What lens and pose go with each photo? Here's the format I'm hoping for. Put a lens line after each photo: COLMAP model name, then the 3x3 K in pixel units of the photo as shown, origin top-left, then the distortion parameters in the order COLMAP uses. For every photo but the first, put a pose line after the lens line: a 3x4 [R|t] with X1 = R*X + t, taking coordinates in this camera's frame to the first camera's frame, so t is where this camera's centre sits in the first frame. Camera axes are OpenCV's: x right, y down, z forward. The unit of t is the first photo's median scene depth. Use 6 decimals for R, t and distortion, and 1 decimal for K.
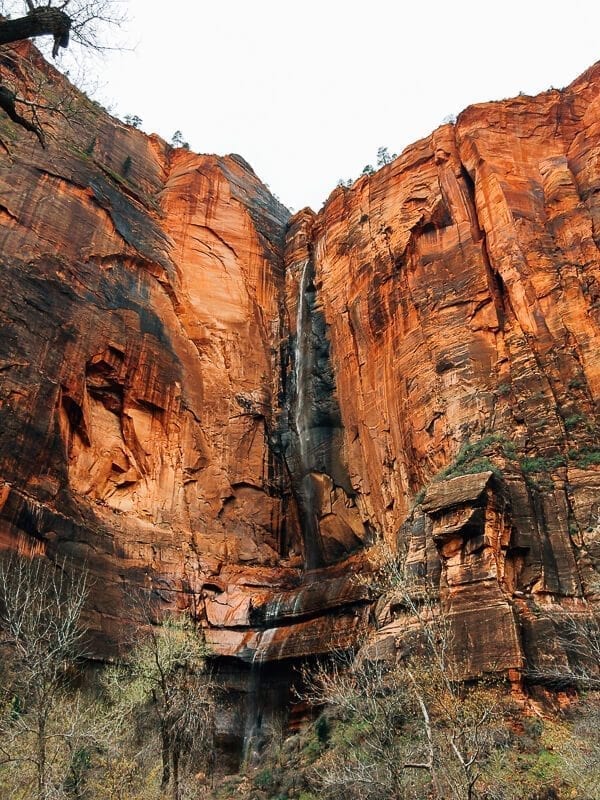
lens RADIAL K [[691.2, 0, 302.5], [0, 691.2, 394.3], [0, 0, 1]] dist [0.084974, -0.078394]
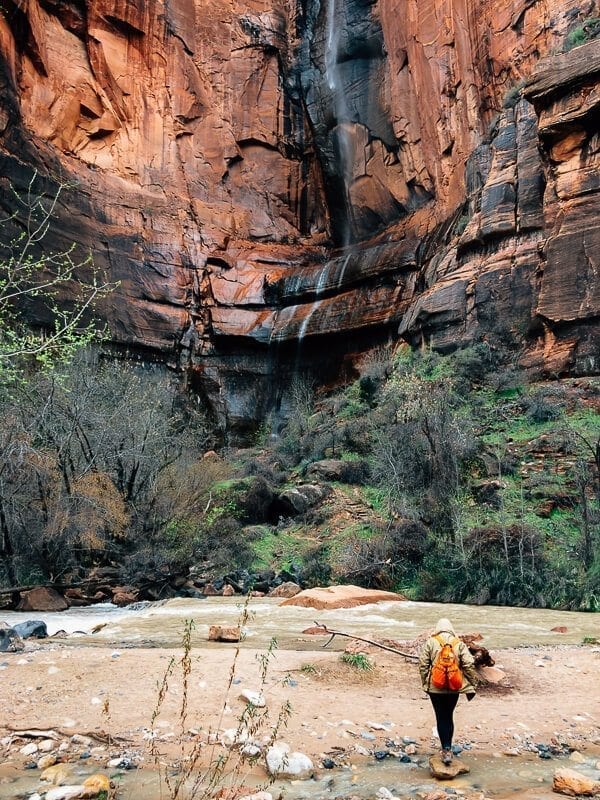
lens RADIAL K [[691.2, 0, 299.7], [0, 691.2, 402.9], [0, 0, 1]] dist [0.084974, -0.078394]
pose [[0.999763, 0.008904, -0.019873, -0.015542], [-0.000939, 0.929371, 0.369147, 0.126893], [0.021756, -0.369041, 0.929159, 0.178989]]
